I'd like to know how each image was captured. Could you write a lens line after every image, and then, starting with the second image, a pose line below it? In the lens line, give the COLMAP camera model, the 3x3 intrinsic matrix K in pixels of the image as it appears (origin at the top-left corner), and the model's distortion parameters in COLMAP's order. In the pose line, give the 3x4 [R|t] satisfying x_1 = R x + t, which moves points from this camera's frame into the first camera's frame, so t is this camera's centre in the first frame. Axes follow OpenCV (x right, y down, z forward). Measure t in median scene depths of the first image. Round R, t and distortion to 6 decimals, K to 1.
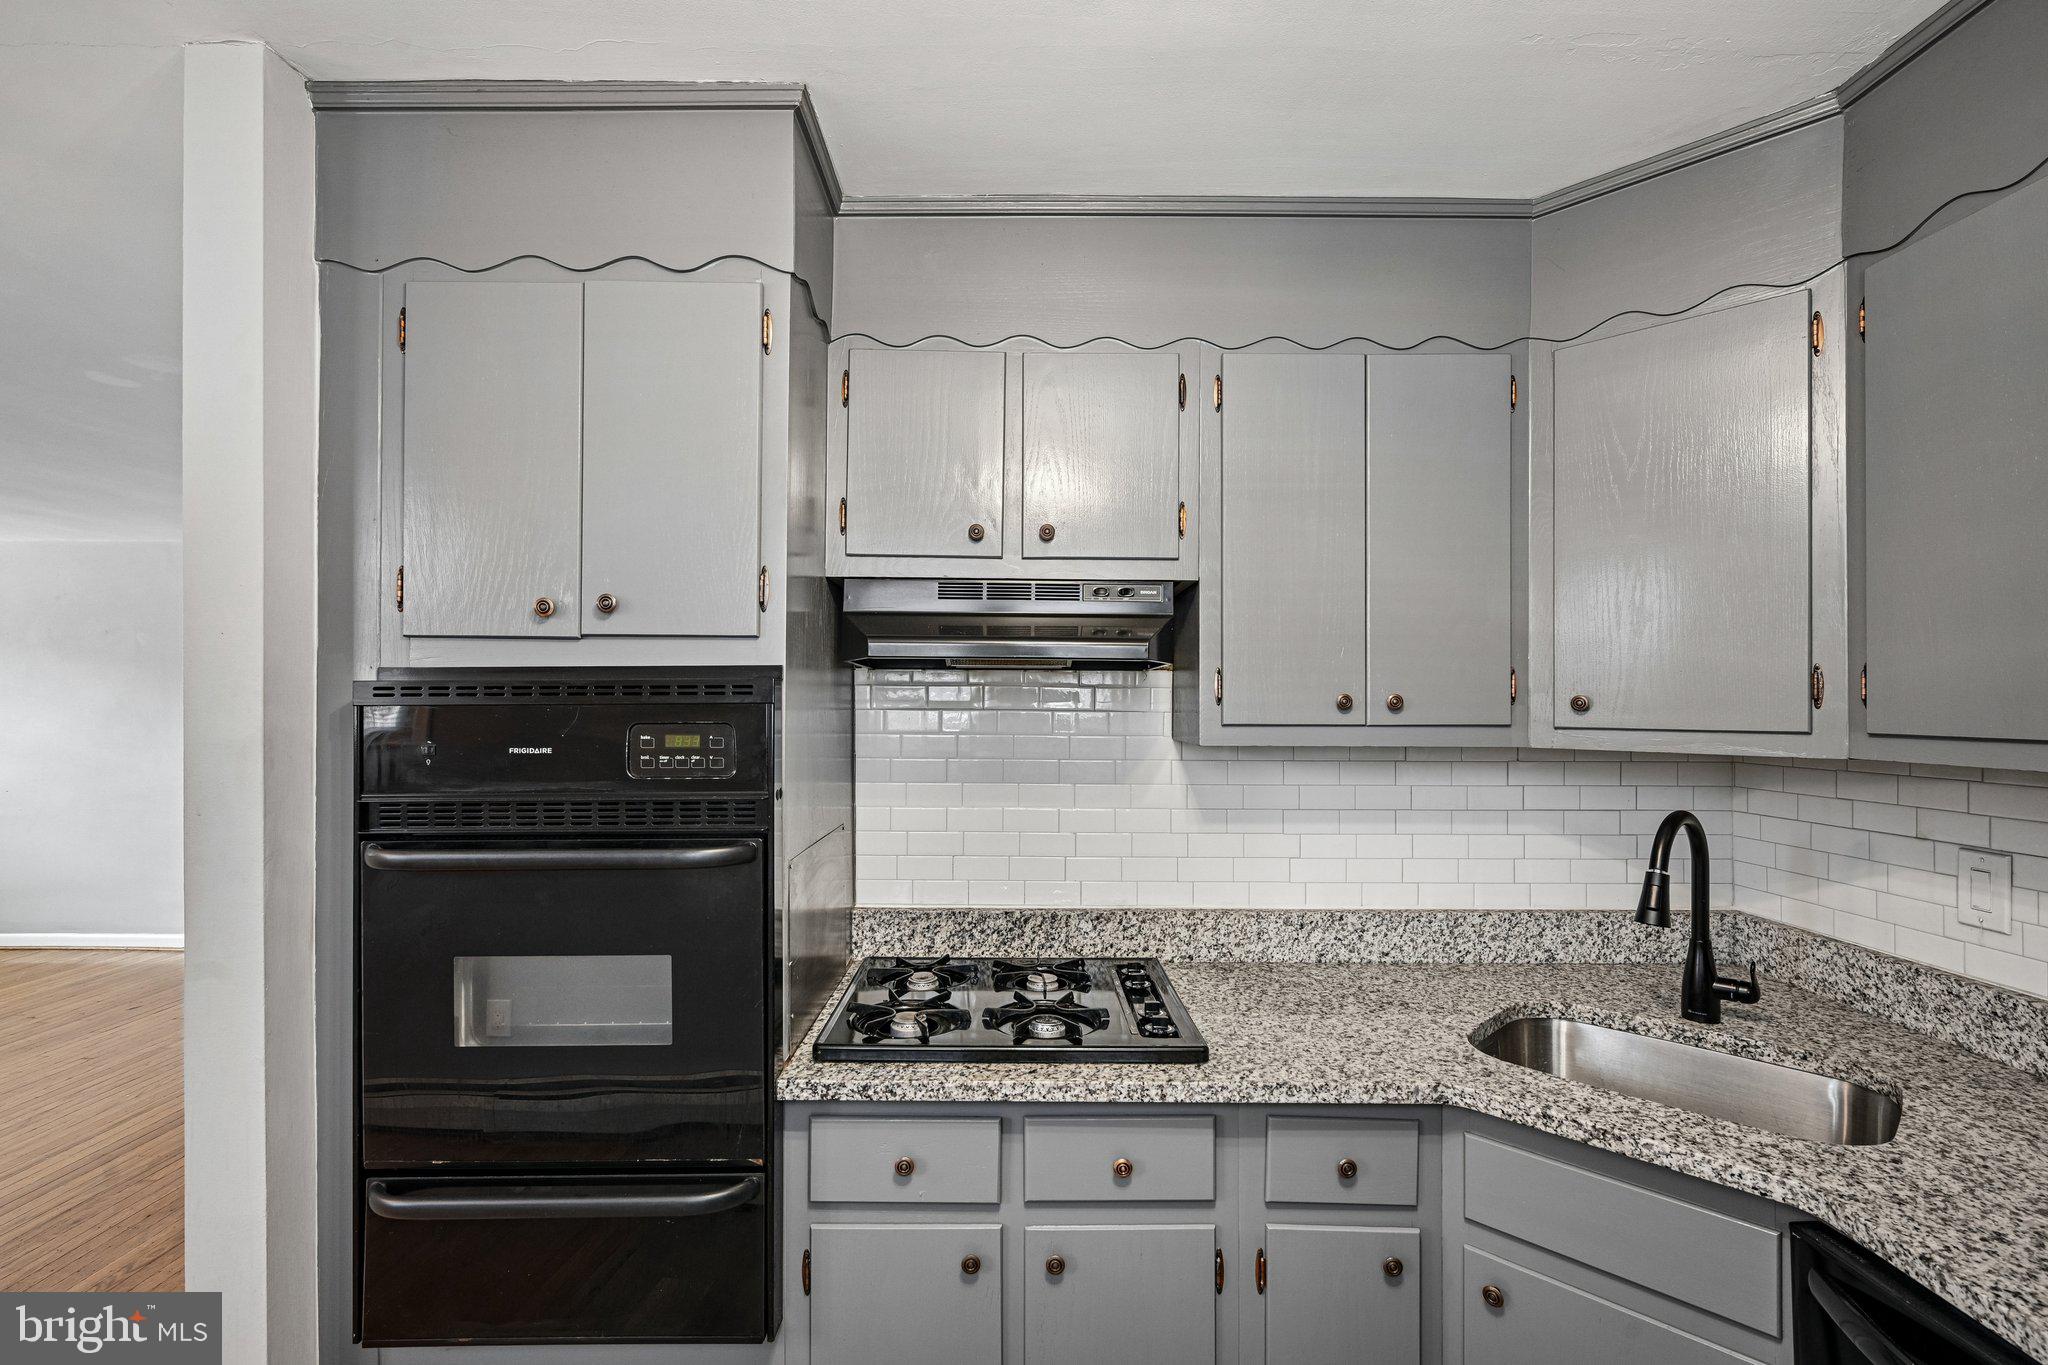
lens RADIAL K [[914.4, 0, 1030.5], [0, 914.4, 701.7], [0, 0, 1]] dist [-0.000004, 0.000660]
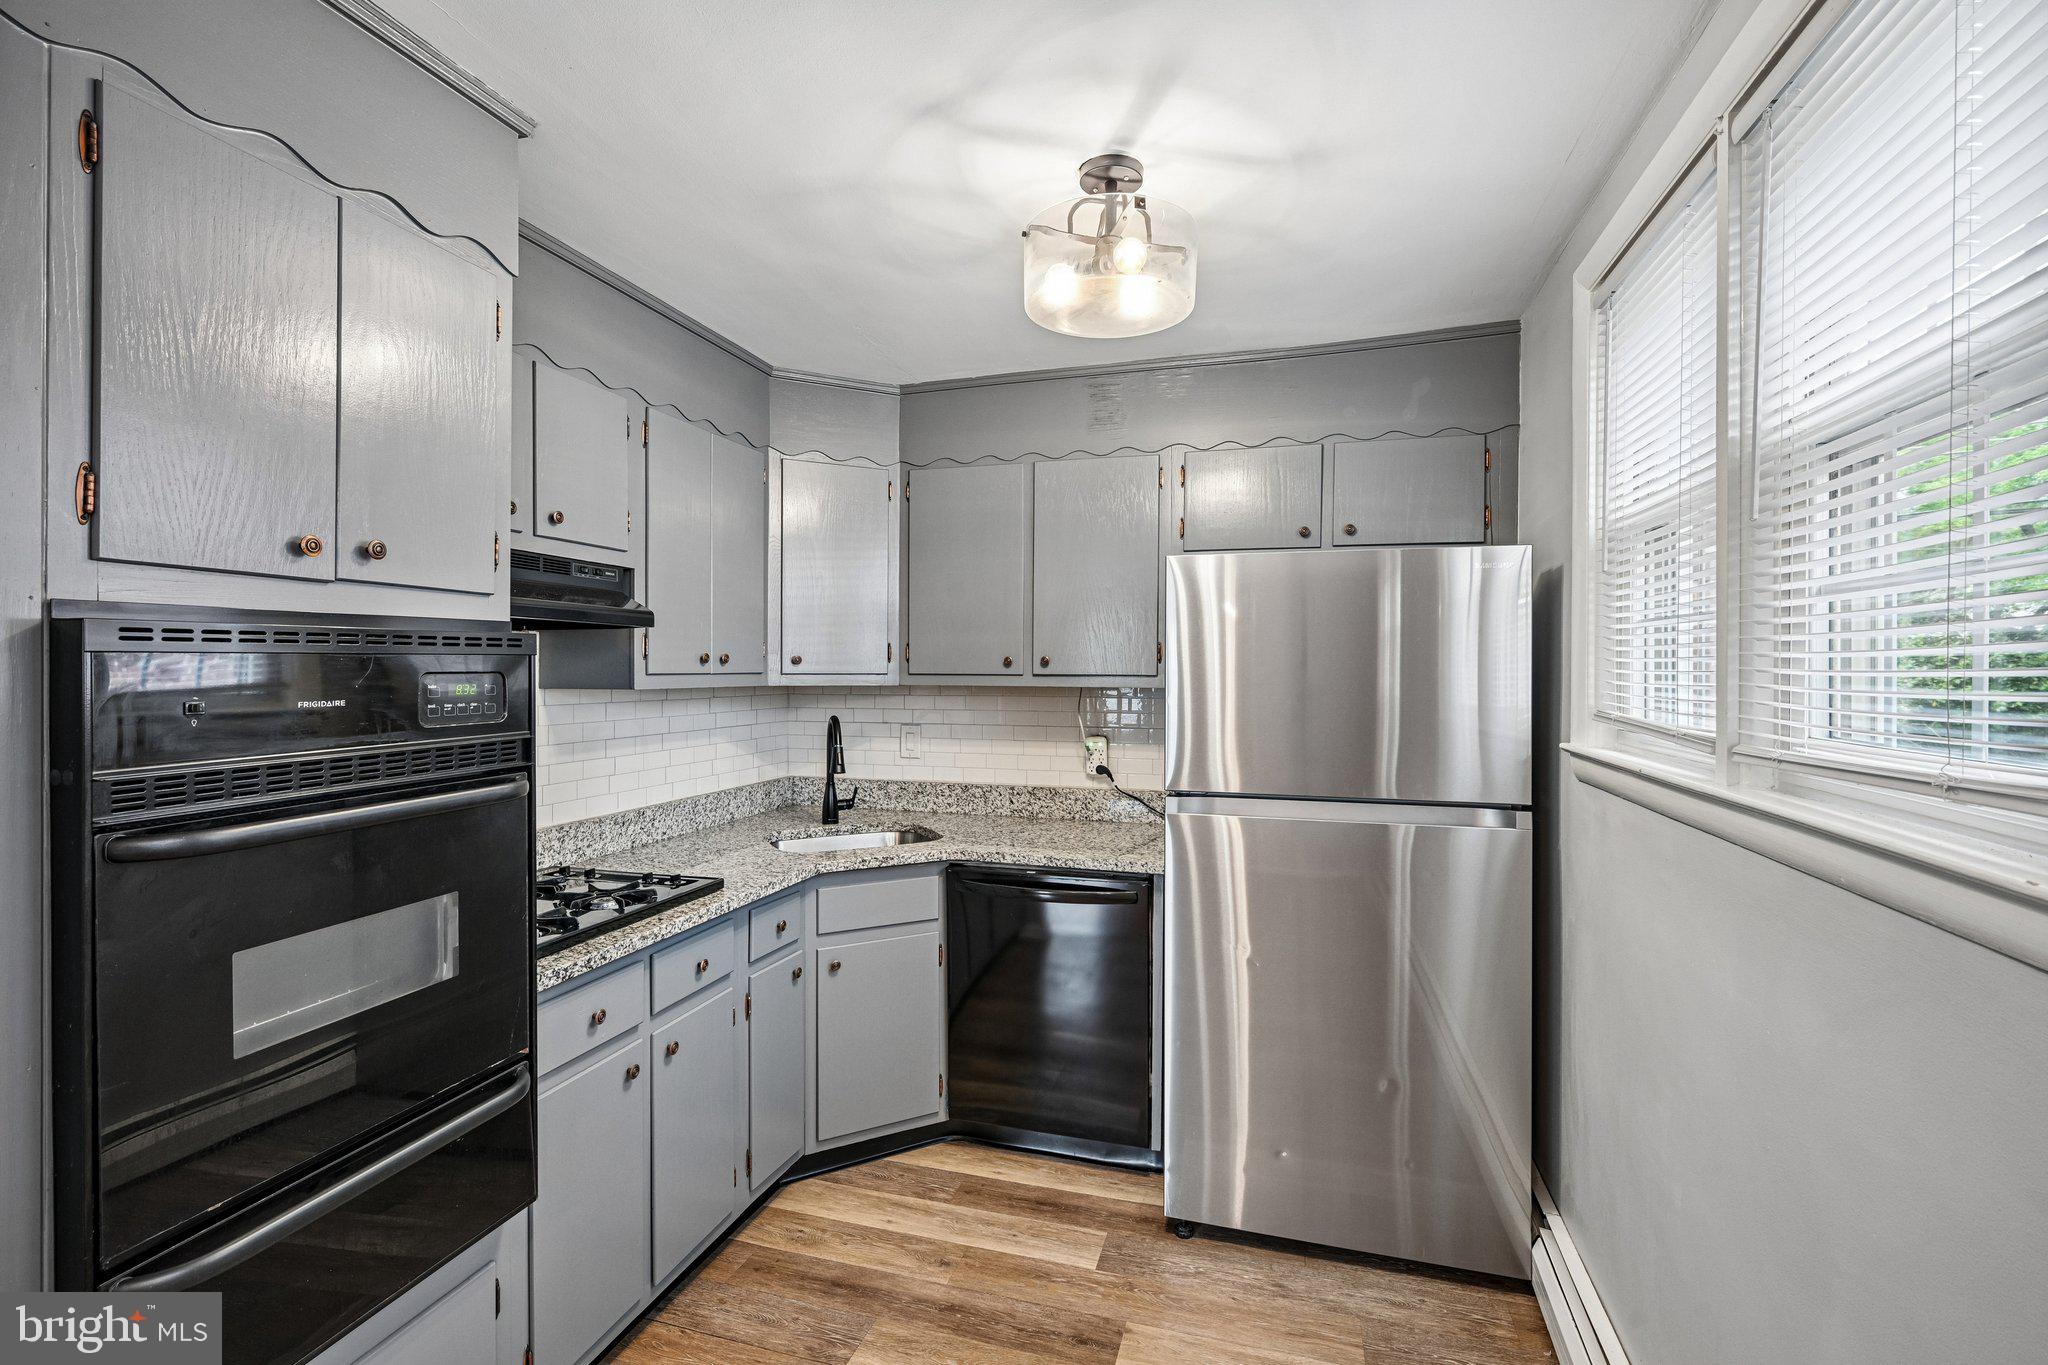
lens RADIAL K [[914.4, 0, 1043.0], [0, 914.4, 670.9], [0, 0, 1]] dist [-0.000004, 0.000660]
pose [[0.269131, -0.005002, 0.963091, -1.184198], [-0.006292, 0.999956, 0.006951, 0.009304], [-0.963083, -0.007930, 0.269087, 0.058116]]
